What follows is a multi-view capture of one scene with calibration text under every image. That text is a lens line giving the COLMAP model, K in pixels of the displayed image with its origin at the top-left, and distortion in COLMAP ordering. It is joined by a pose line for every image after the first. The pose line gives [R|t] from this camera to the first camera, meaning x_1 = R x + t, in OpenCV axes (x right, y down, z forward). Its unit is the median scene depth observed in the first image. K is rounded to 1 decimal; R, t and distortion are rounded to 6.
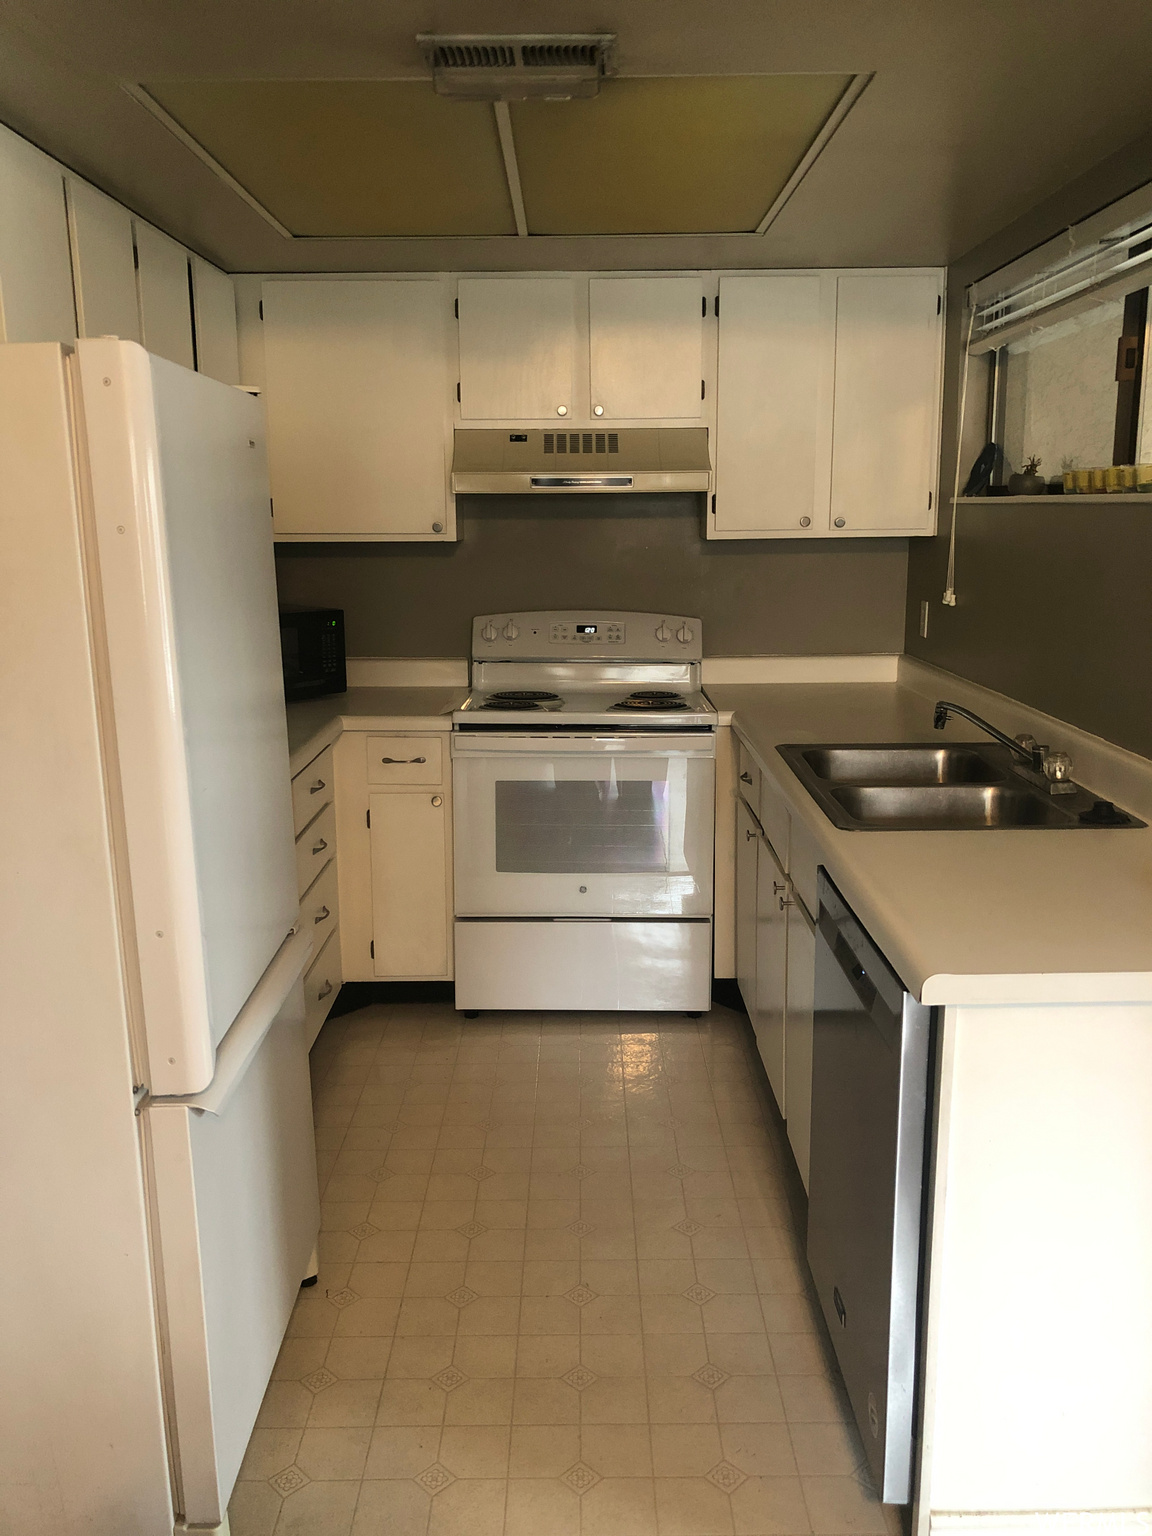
lens RADIAL K [[1261.9, 0, 581.5], [0, 1261.9, 763.1], [0, 0, 1]] dist [0.021892, -0.023928]
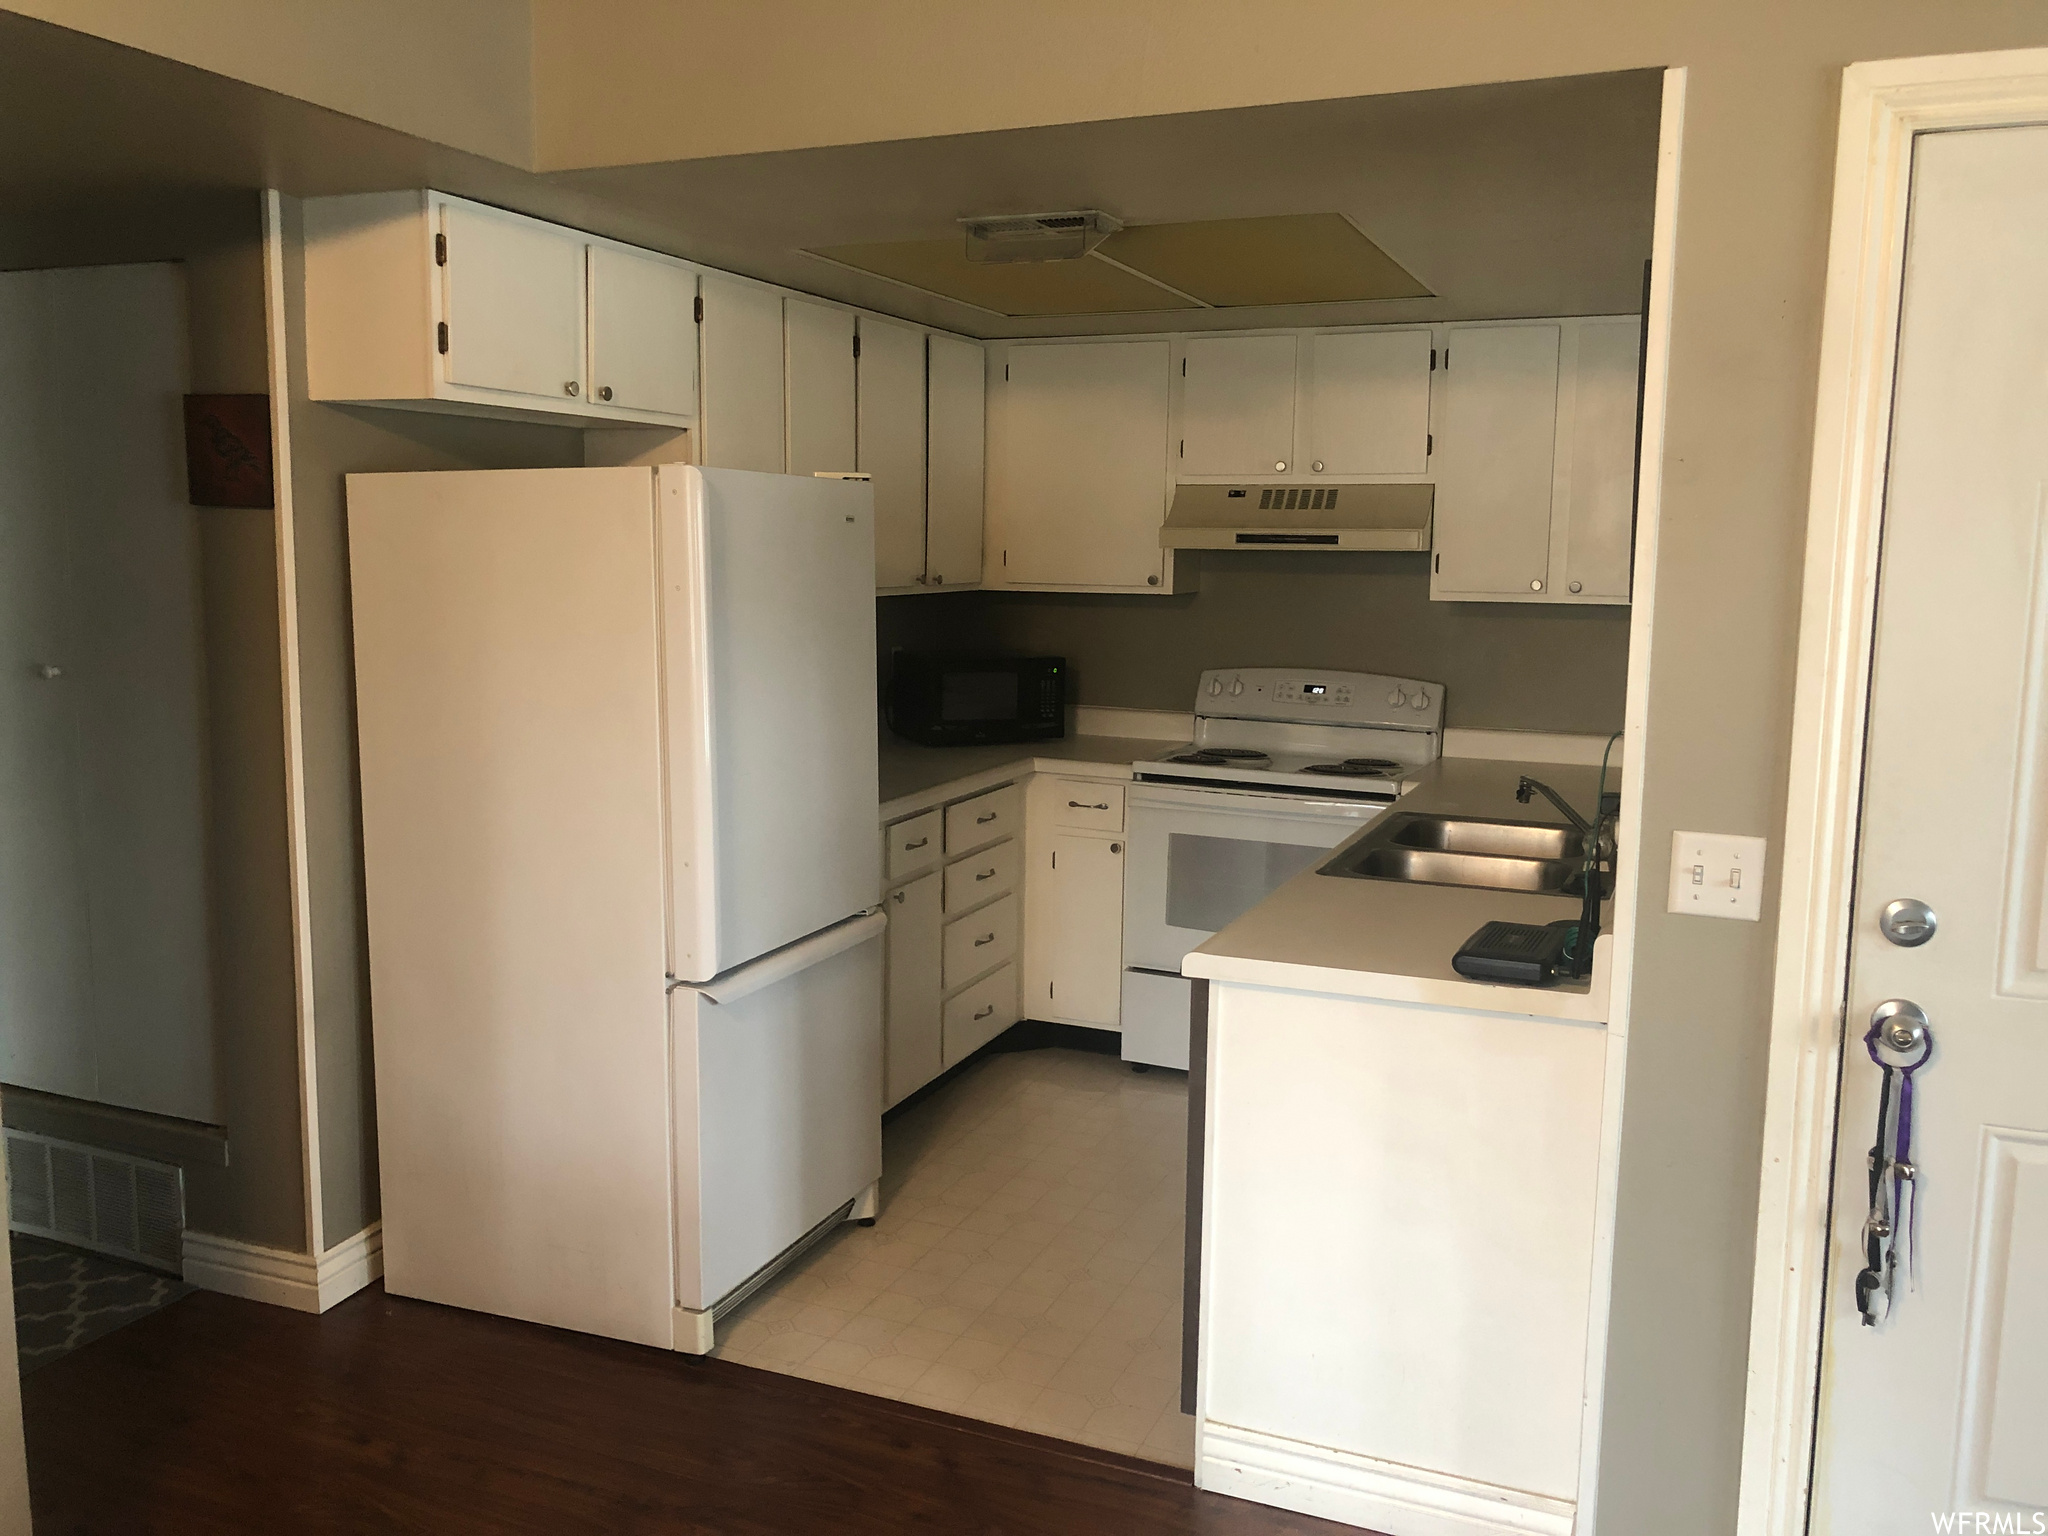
lens RADIAL K [[1682.5, 0, 1018.6], [0, 1682.5, 776.0], [0, 0, 1]] dist [0.021892, -0.023928]
pose [[0.919881, 0.073084, -0.385328, 0.318274], [-0.094945, 0.994757, -0.037988, 0.030166], [0.380531, 0.071529, 0.921998, -0.269535]]
